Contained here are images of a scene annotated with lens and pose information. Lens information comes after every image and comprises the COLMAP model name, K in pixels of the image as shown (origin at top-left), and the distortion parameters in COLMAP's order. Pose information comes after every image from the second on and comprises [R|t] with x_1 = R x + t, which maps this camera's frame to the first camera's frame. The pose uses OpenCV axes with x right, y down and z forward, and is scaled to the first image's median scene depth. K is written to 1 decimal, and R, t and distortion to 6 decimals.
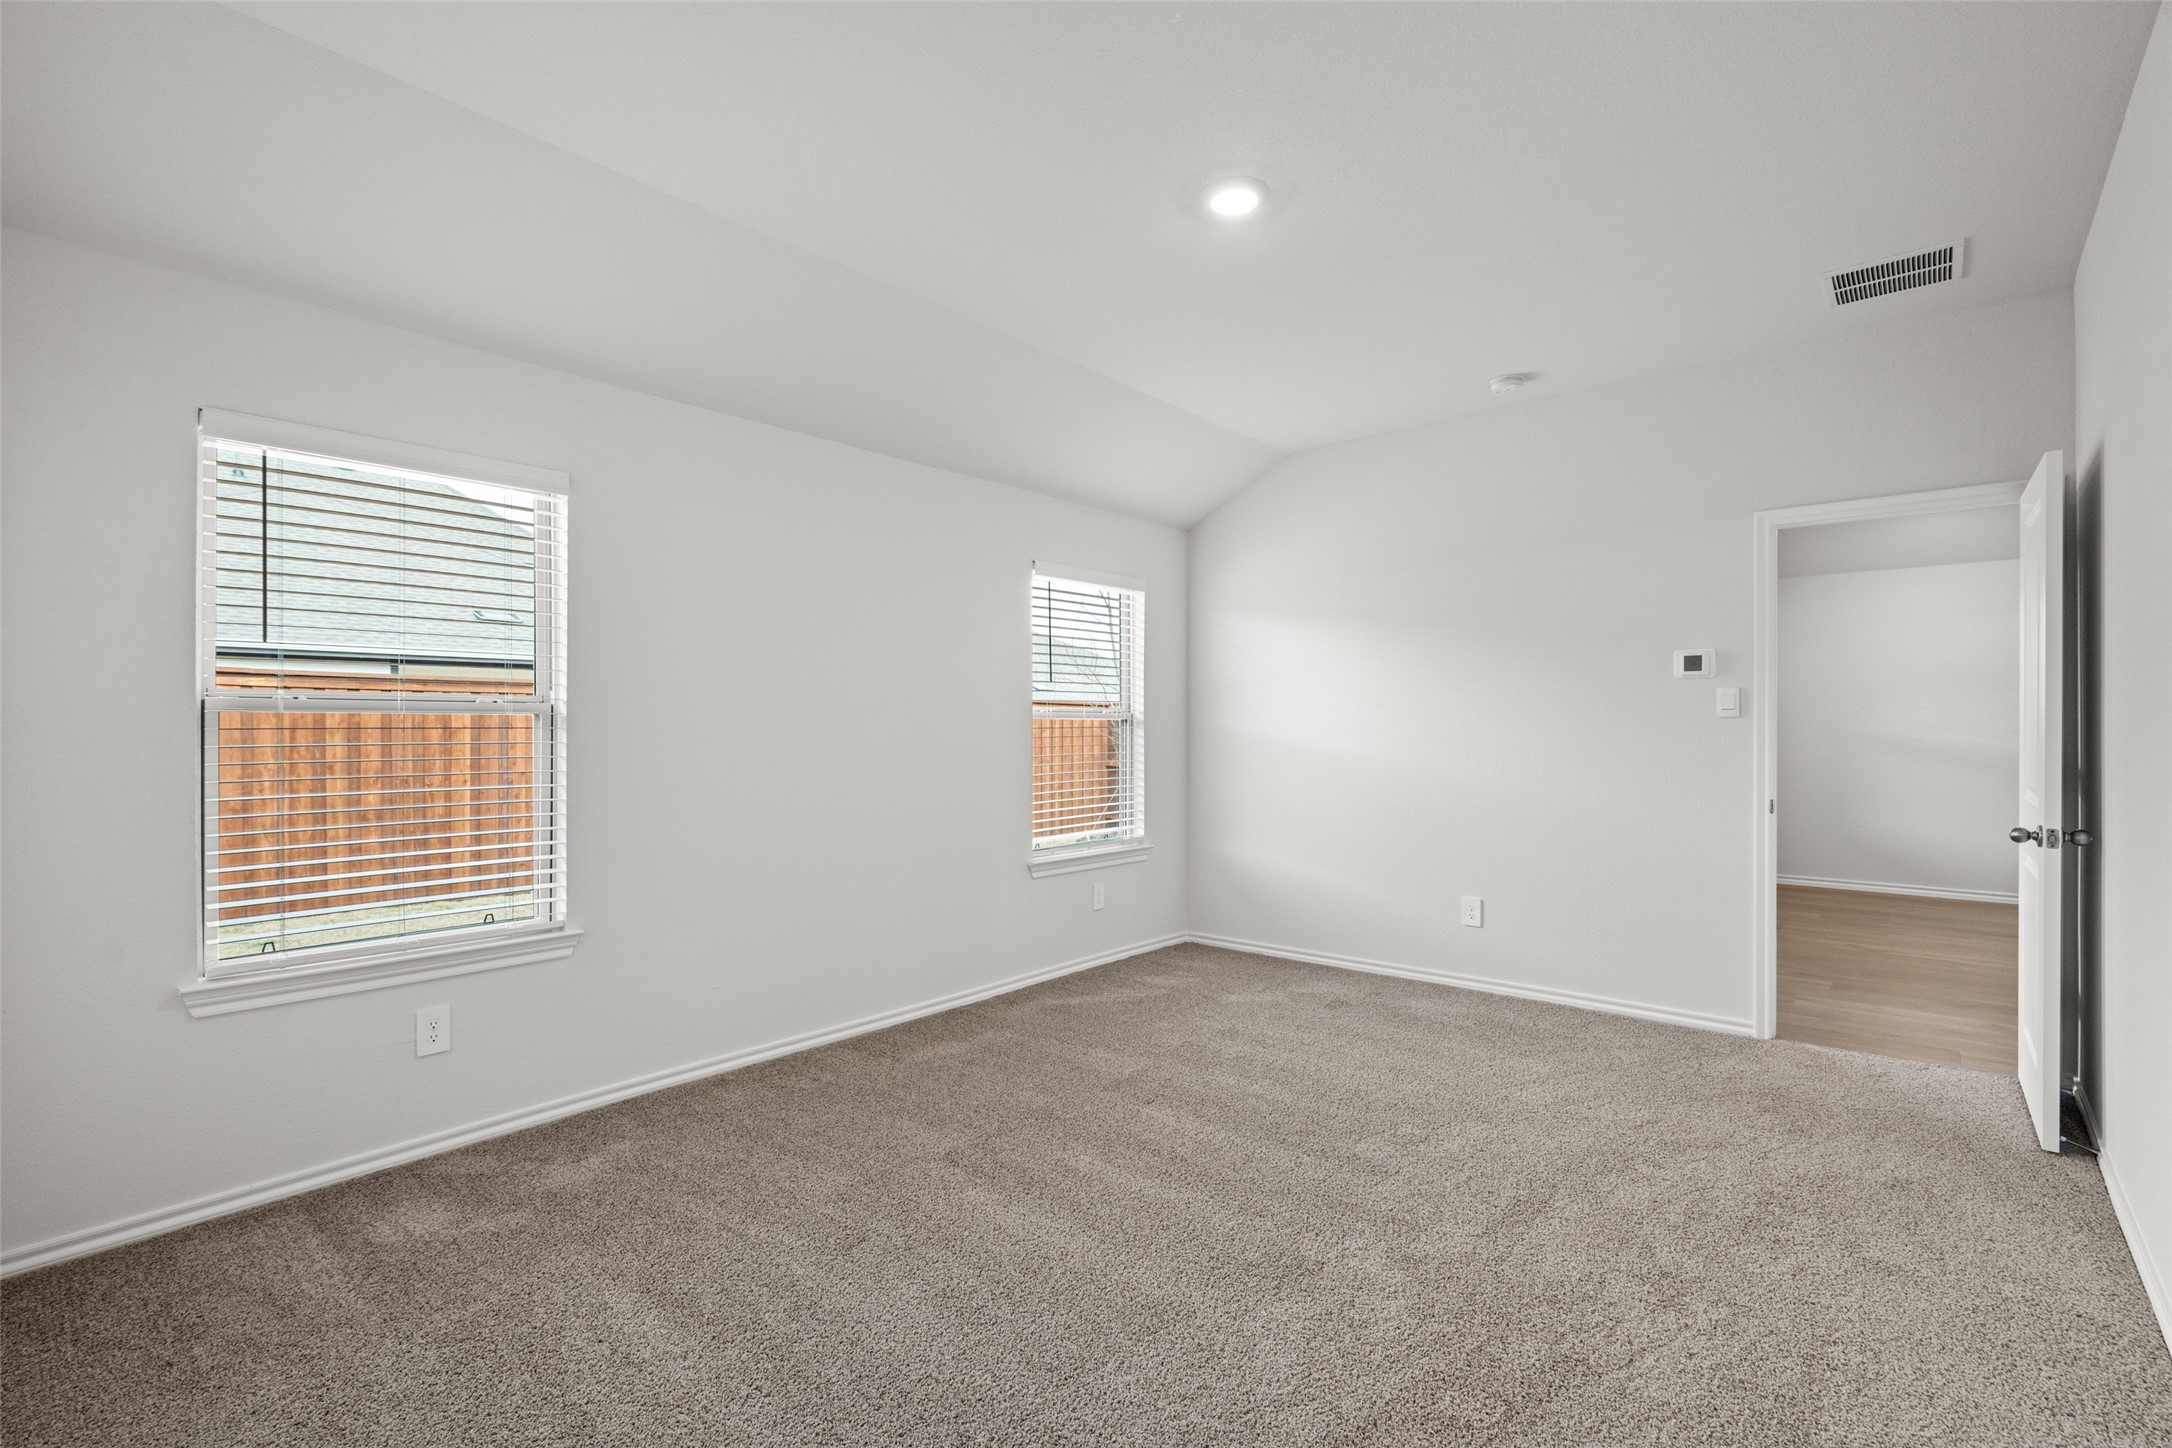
lens RADIAL K [[987.7, 0, 1072.4], [0, 987.7, 720.4], [0, 0, 1]] dist [-0.007133, 0.001826]
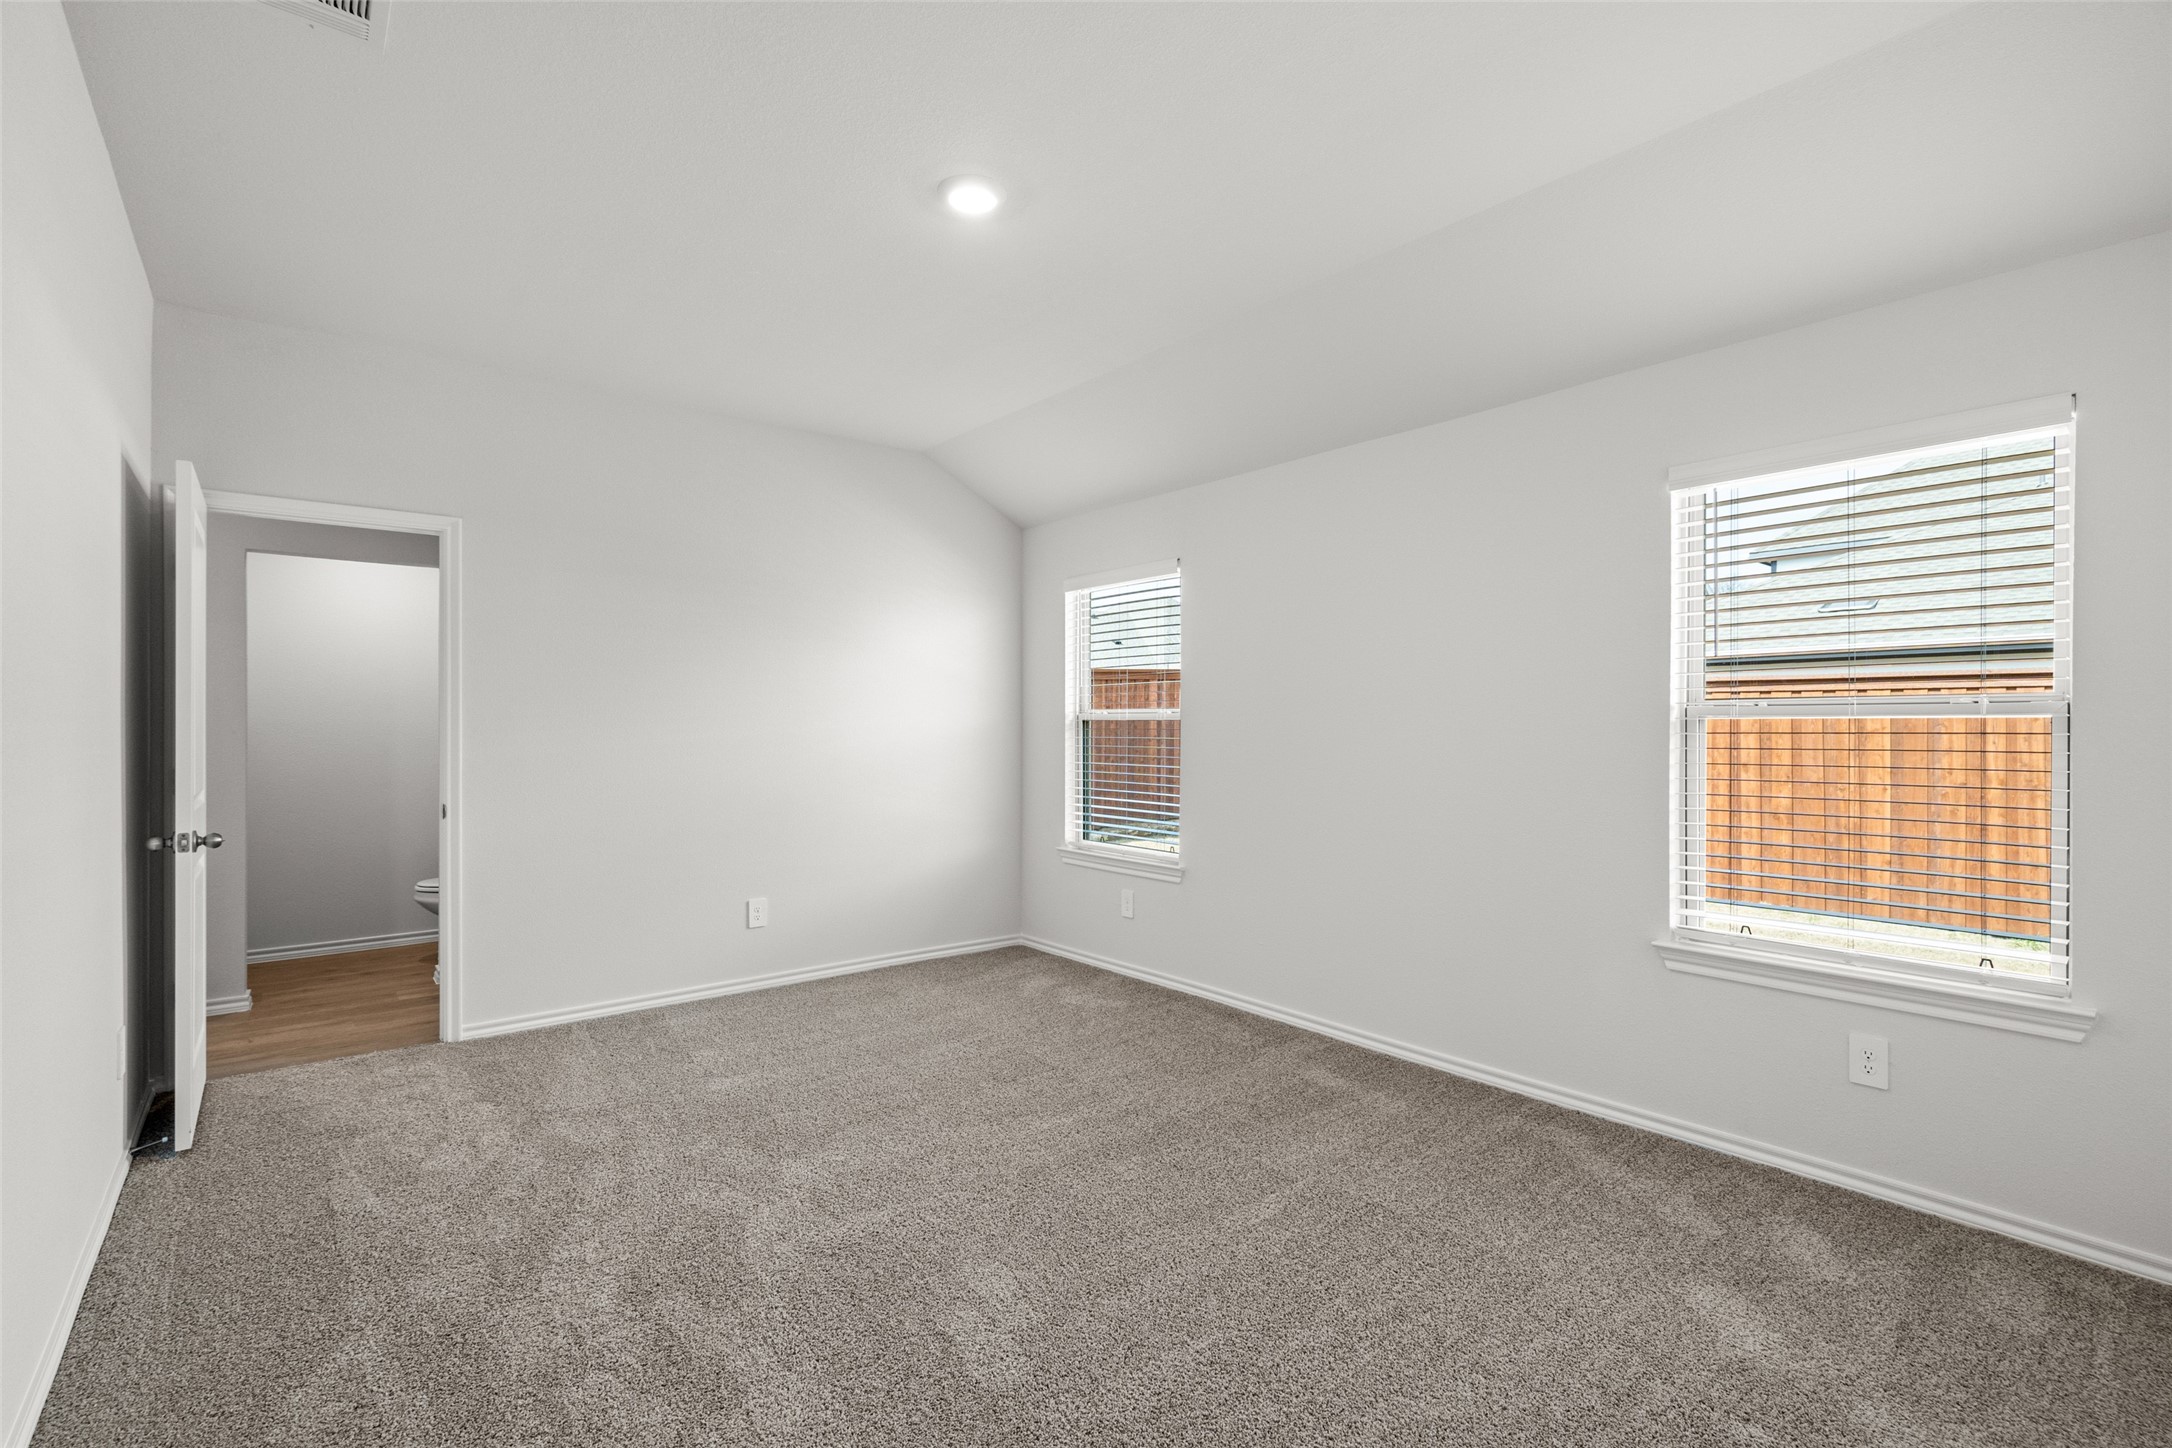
lens RADIAL K [[987.7, 0, 1087.6], [0, 987.7, 716.4], [0, 0, 1]] dist [-0.007133, 0.001826]
pose [[-0.171914, -0.010907, -0.985051, 0.426456], [0.002330, 0.999931, -0.011478, 0.002223], [0.985109, -0.004268, -0.171877, 0.487586]]
